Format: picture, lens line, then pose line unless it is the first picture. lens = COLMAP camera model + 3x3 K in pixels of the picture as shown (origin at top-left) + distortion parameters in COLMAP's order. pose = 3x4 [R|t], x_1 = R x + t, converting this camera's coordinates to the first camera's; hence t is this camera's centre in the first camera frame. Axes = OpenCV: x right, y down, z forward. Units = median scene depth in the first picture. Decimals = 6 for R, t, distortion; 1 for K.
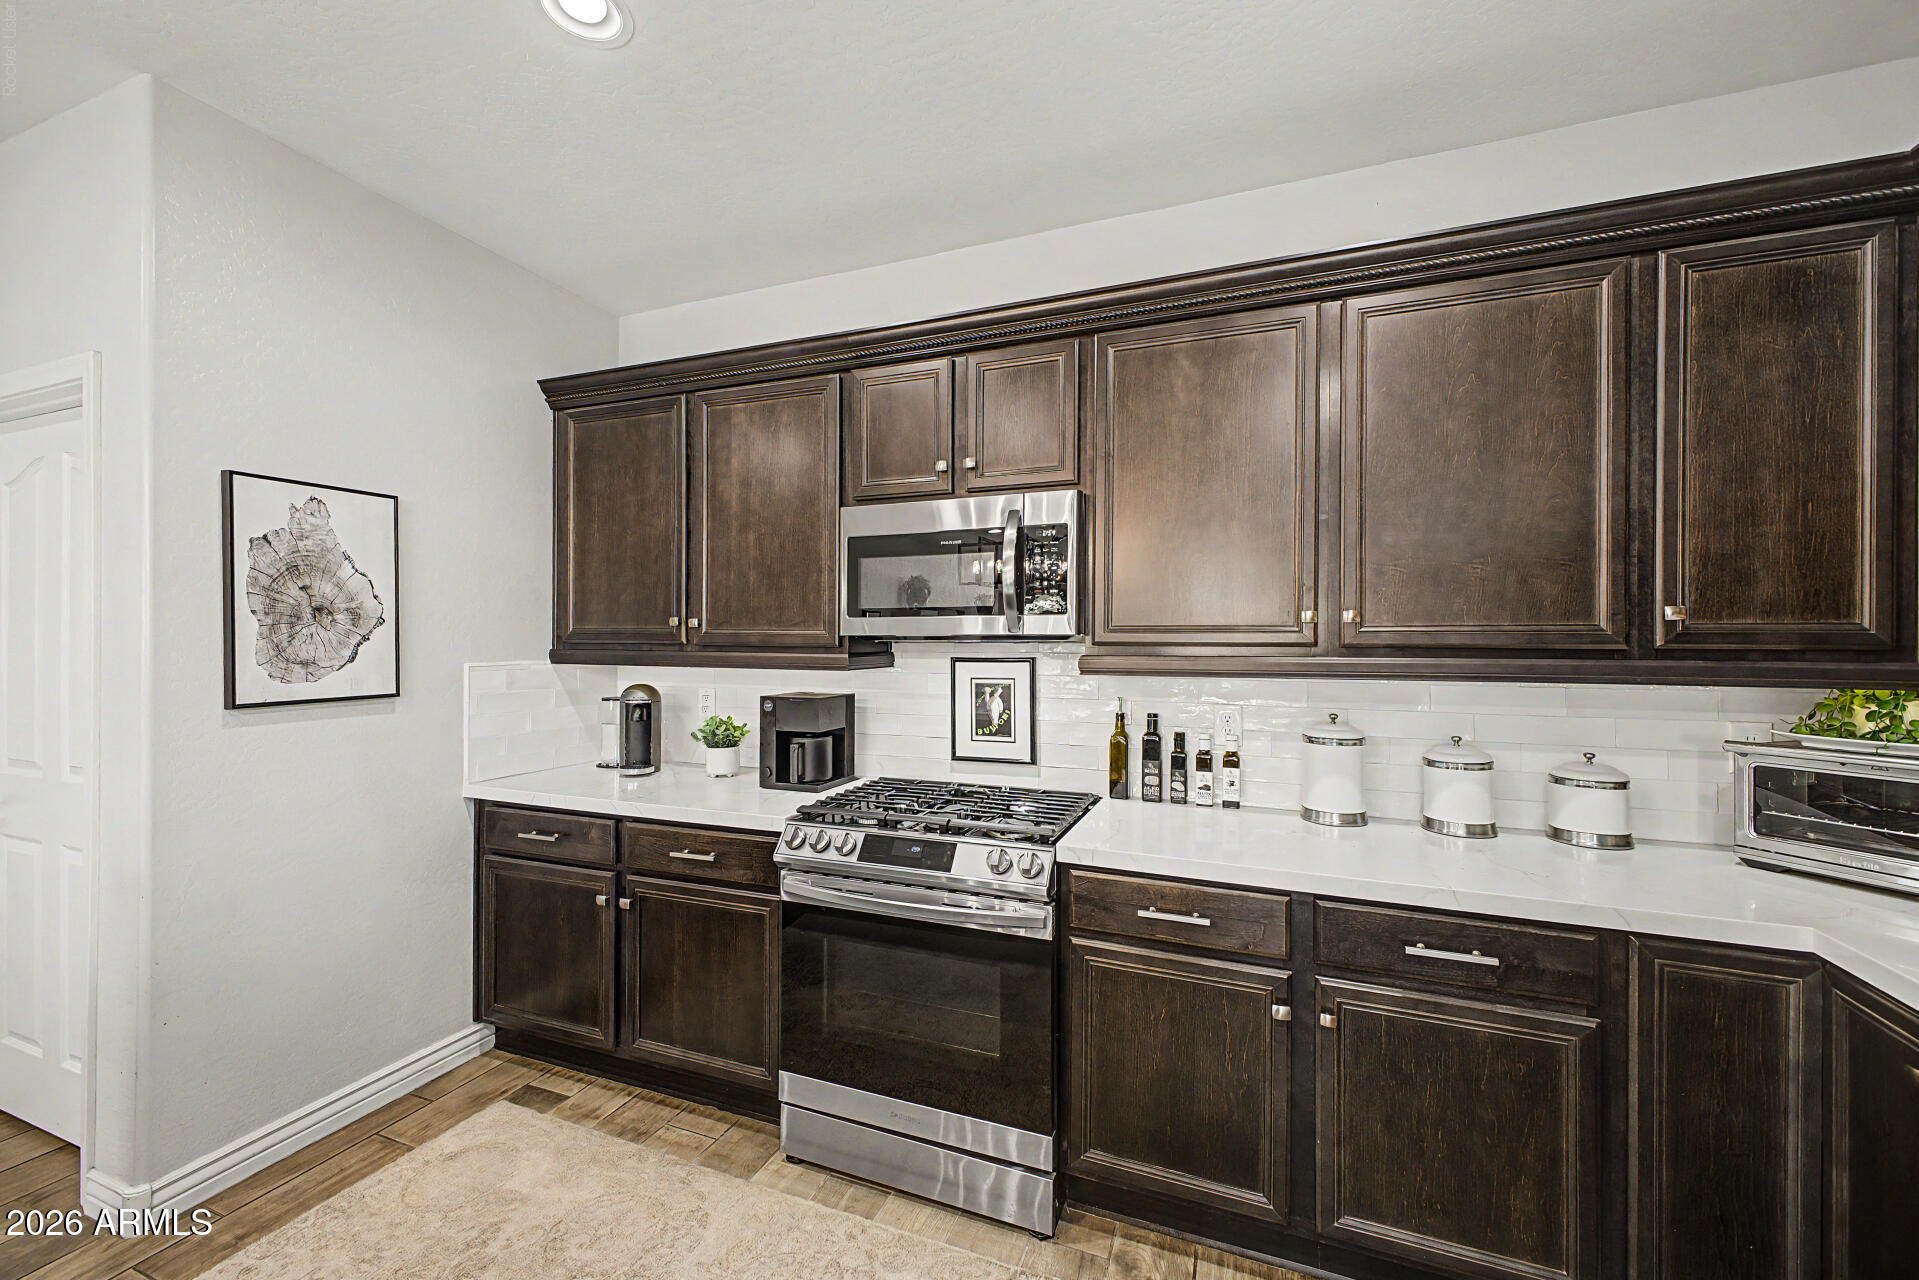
lens RADIAL K [[756.5, 0, 946.5], [0, 756.5, 645.8], [0, 0, 1]] dist [0.016791, -0.004841]
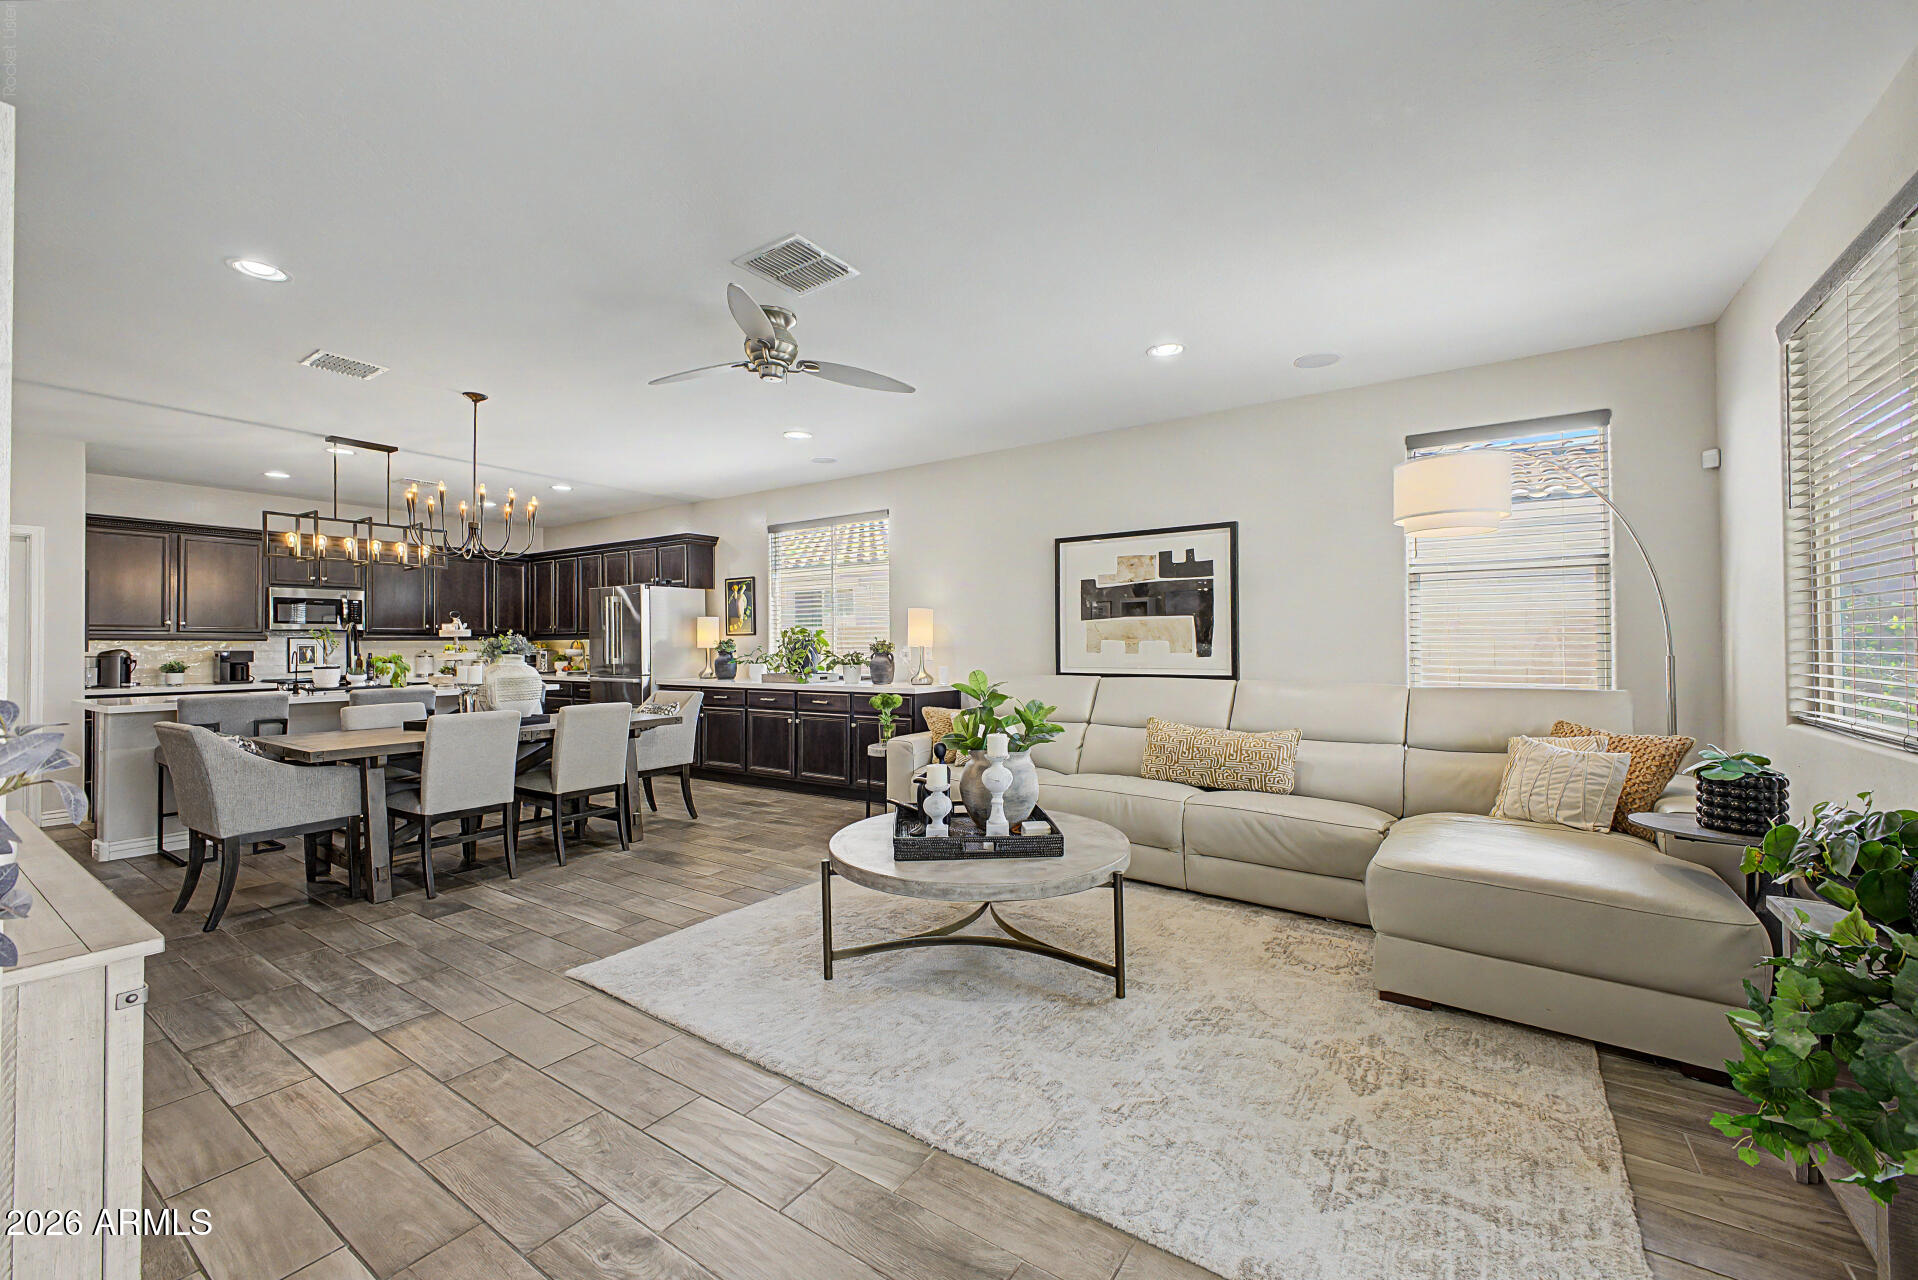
lens RADIAL K [[756.1, 0, 960.0], [0, 756.1, 632.3], [0, 0, 1]] dist [0.016791, -0.004841]
pose [[0.214322, 0.008507, 0.976726, -2.593606], [0.013961, 0.999833, -0.011772, 0.075209], [-0.976663, 0.016159, 0.214167, -2.412580]]
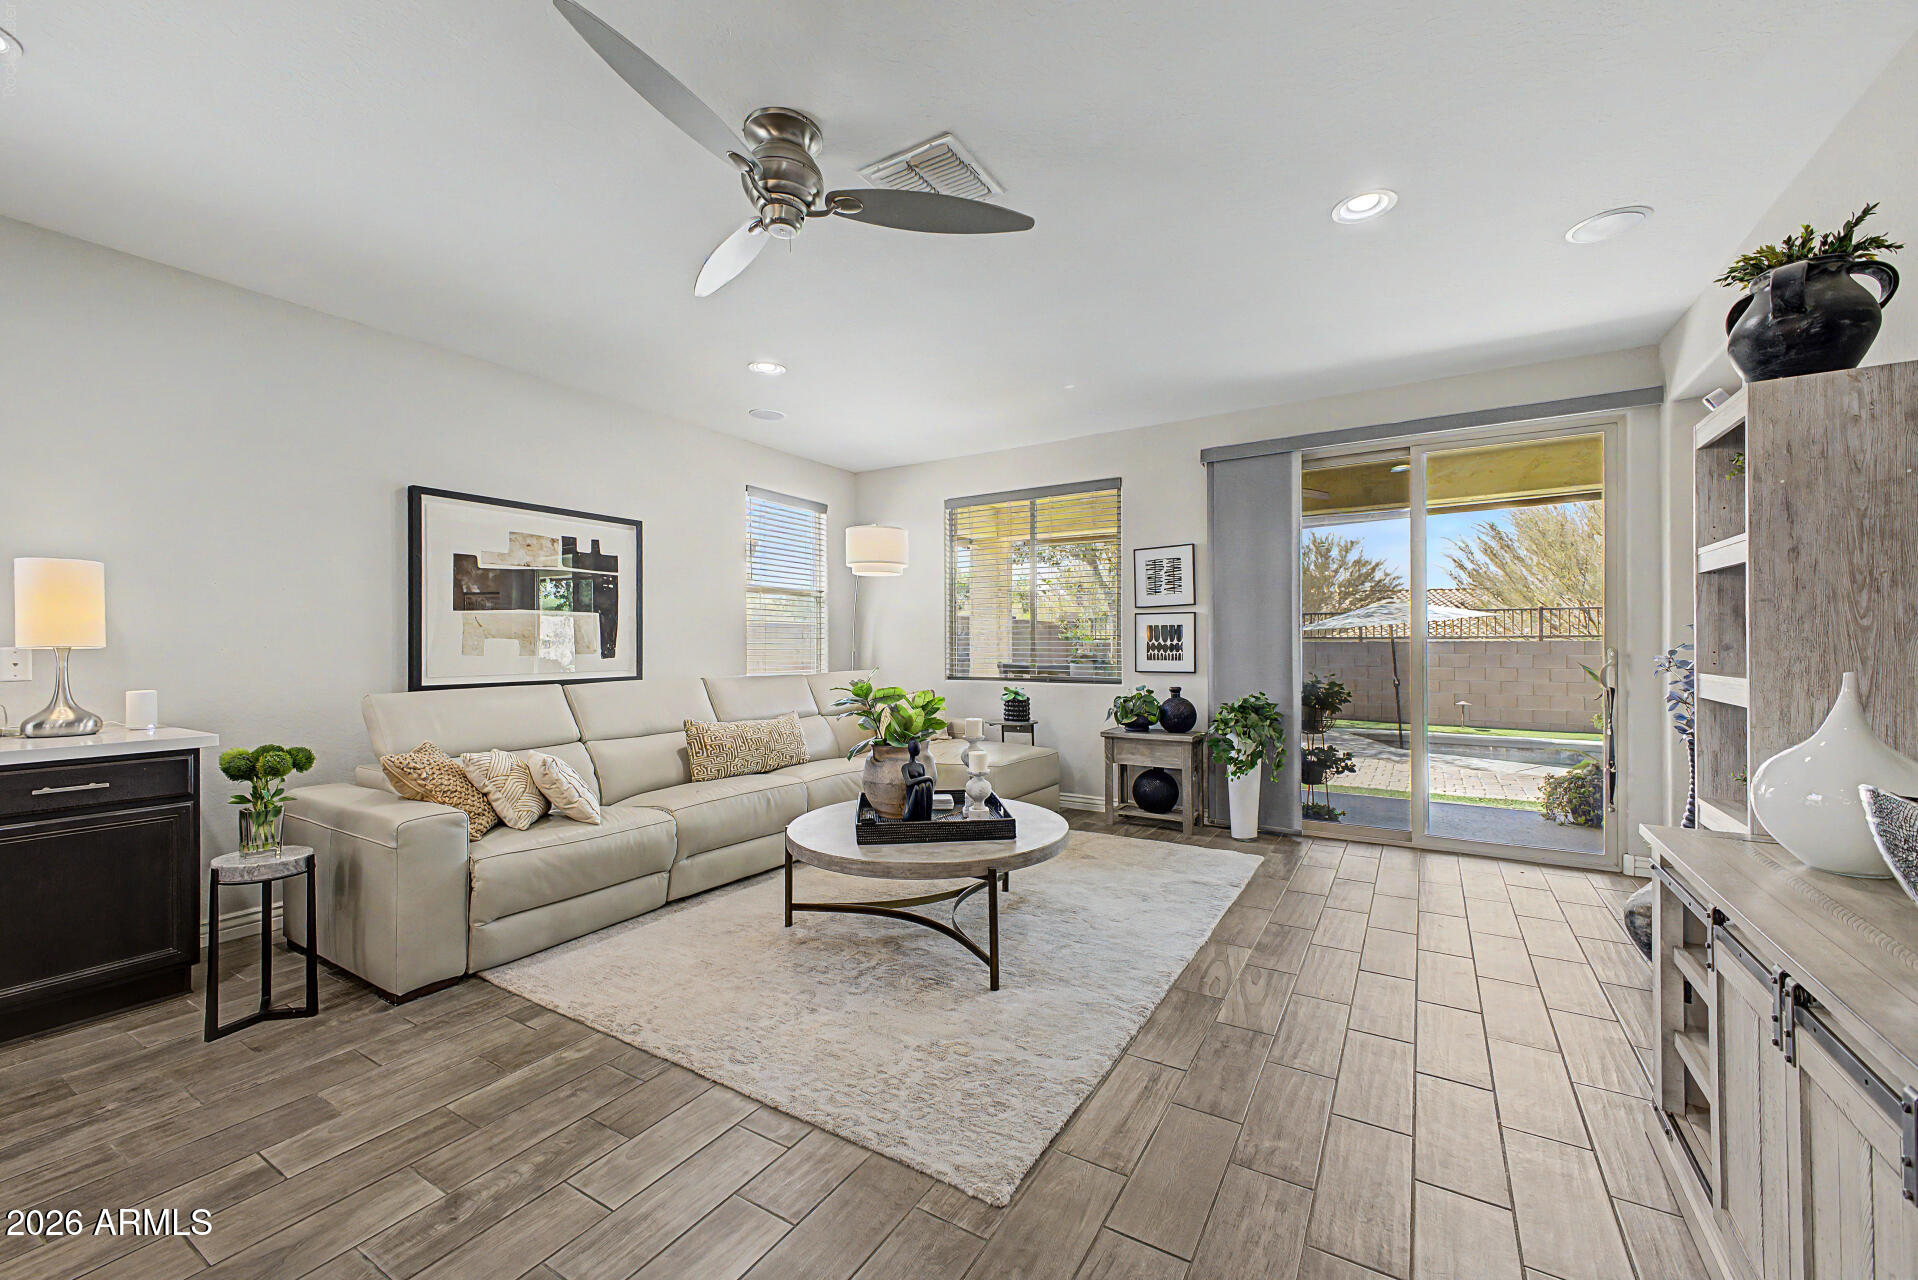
lens RADIAL K [[756.1, 0, 957.0], [0, 756.1, 644.5], [0, 0, 1]] dist [0.016791, -0.004841]
pose [[-0.985978, -0.002691, 0.166855, -1.598811], [-0.001244, 0.999961, 0.008777, 0.074642], [-0.166872, 0.008447, -0.985942, -0.812067]]
